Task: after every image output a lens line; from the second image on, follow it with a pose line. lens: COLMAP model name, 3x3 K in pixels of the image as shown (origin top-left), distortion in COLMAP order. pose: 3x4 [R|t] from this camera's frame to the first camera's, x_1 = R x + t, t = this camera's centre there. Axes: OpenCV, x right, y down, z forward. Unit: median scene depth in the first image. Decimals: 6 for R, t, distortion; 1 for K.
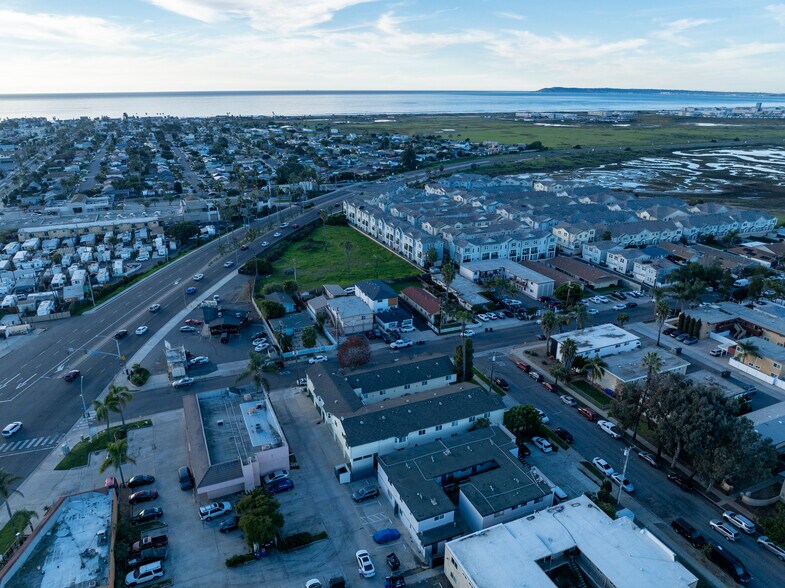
lens RADIAL K [[554.7, 0, 389.0], [0, 554.7, 292.3], [0, 0, 1]] dist [-0.054374, 0.025154]
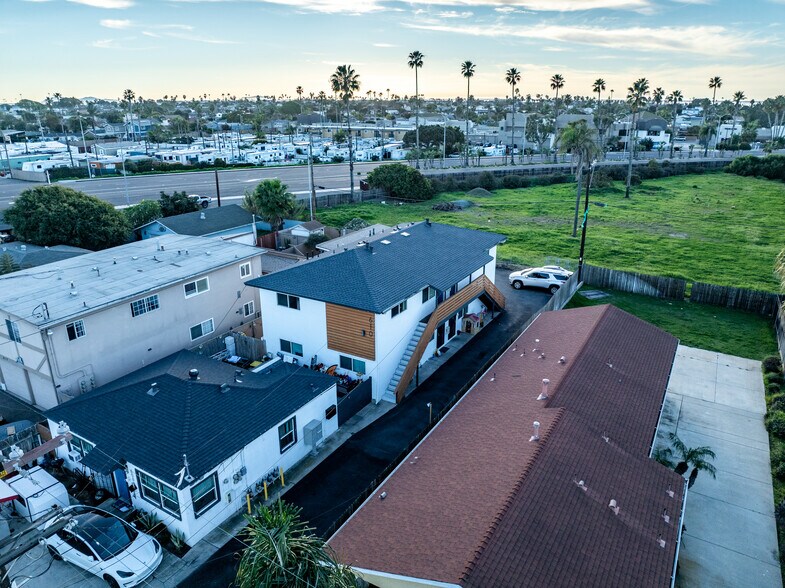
lens RADIAL K [[554.7, 0, 393.6], [0, 554.7, 299.1], [0, 0, 1]] dist [-0.054374, 0.025154]
pose [[0.586015, 0.275426, -0.762054, 0.086884], [-0.279205, 0.951501, 0.129189, -0.010887], [0.760678, 0.137063, 0.634495, 0.565937]]
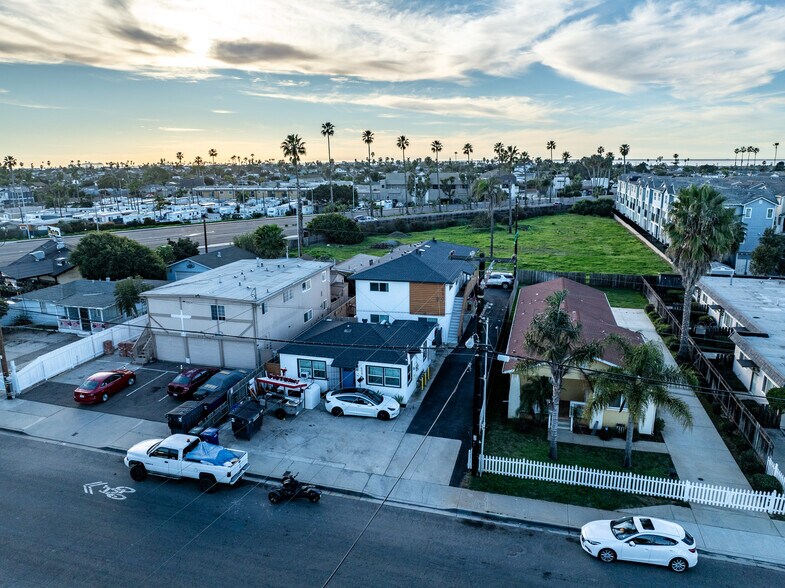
lens RADIAL K [[554.7, 0, 393.6], [0, 554.7, 297.8], [0, 0, 1]] dist [-0.054374, 0.025154]
pose [[0.781010, 0.140695, -0.608464, 0.098044], [-0.205726, 0.977874, -0.037951, 0.018610], [0.589662, 0.154817, 0.792673, 0.487876]]
